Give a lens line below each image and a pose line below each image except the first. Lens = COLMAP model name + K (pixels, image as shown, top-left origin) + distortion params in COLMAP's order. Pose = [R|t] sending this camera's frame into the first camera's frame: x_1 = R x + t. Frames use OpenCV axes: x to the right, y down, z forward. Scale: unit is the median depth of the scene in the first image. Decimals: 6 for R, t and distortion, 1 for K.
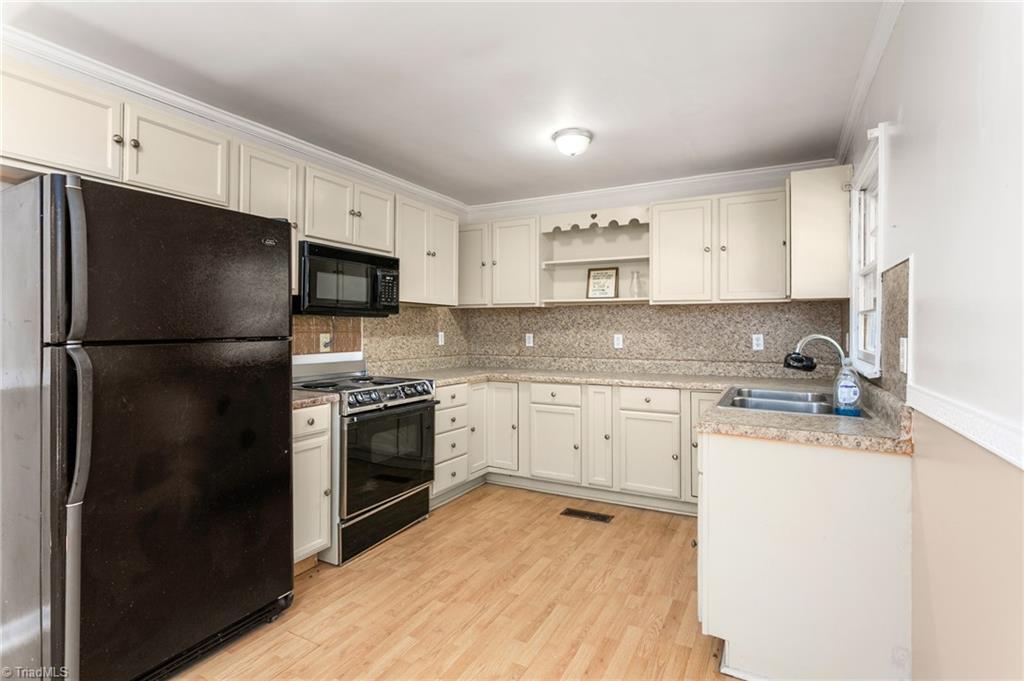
lens RADIAL K [[486.9, 0, 532.2], [0, 486.9, 315.5], [0, 0, 1]] dist [-0.003295, 0.004098]
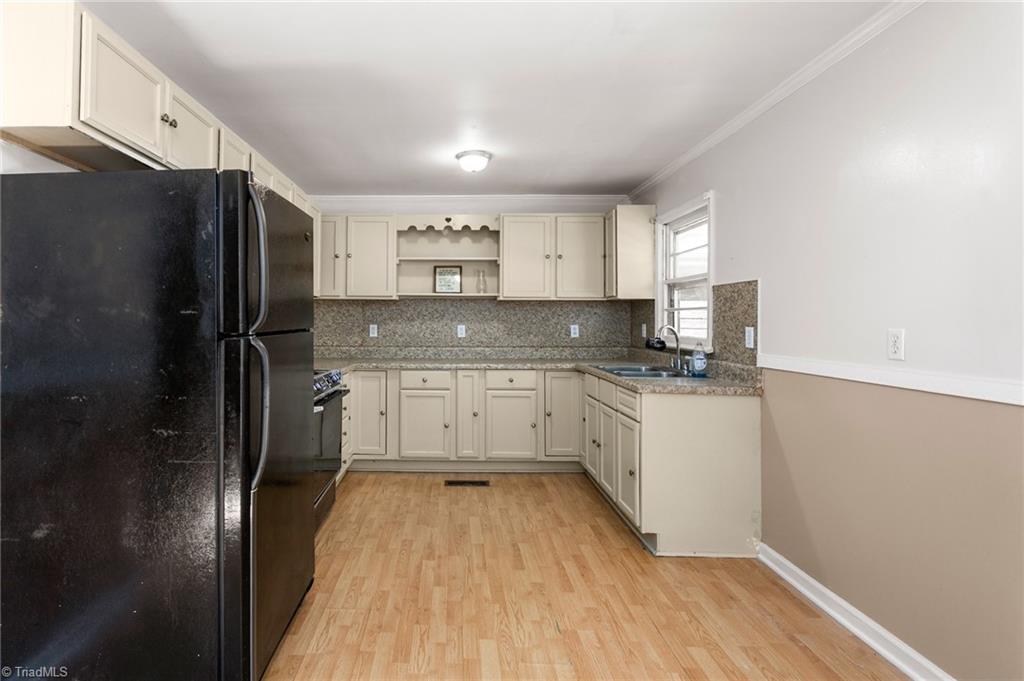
lens RADIAL K [[517.8, 0, 430.0], [0, 517.8, 297.3], [0, 0, 1]] dist [-0.005940, 0.002215]
pose [[0.906598, 0.020754, 0.421485, -0.453326], [-0.014637, 0.999735, -0.017745, -0.003882], [-0.421742, 0.009918, 0.906662, -0.066447]]
